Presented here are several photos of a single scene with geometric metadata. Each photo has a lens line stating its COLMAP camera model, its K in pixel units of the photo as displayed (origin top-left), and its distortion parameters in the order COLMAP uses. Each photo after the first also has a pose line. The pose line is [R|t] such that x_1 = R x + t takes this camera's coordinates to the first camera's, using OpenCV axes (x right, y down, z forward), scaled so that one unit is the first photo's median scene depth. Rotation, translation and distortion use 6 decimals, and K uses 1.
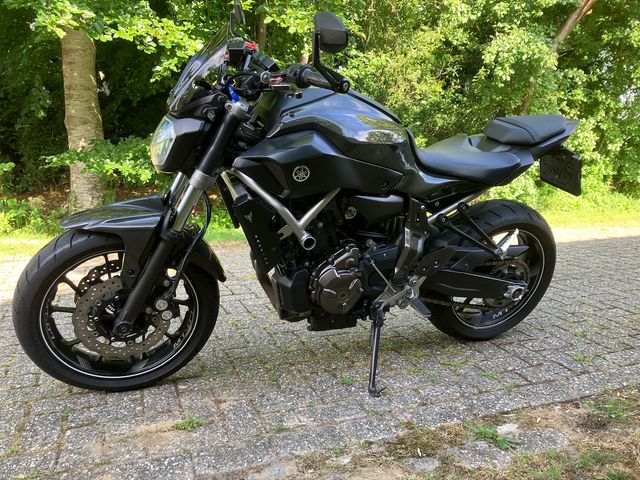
lens RADIAL K [[524.0, 0, 321.4], [0, 524.0, 237.4], [0, 0, 1]] dist [0.026585, -0.029420]
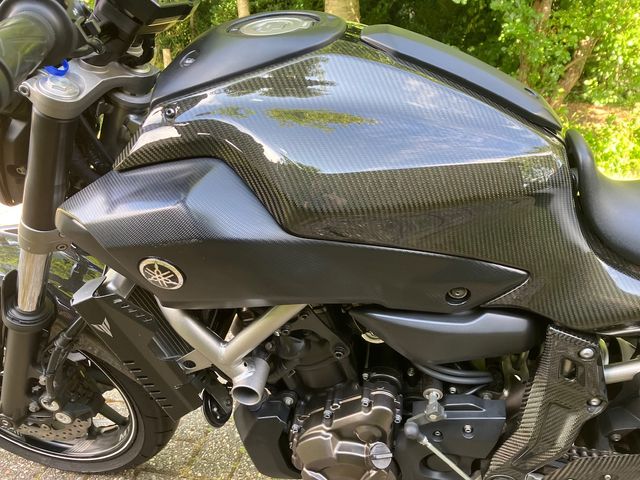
lens RADIAL K [[524.0, 0, 322.7], [0, 524.0, 236.8], [0, 0, 1]] dist [0.026585, -0.029420]
pose [[0.848509, 0.198241, -0.490645, 0.193754], [-0.103153, 0.971355, 0.214079, -0.190987], [0.519029, -0.131037, 0.844653, 0.574301]]
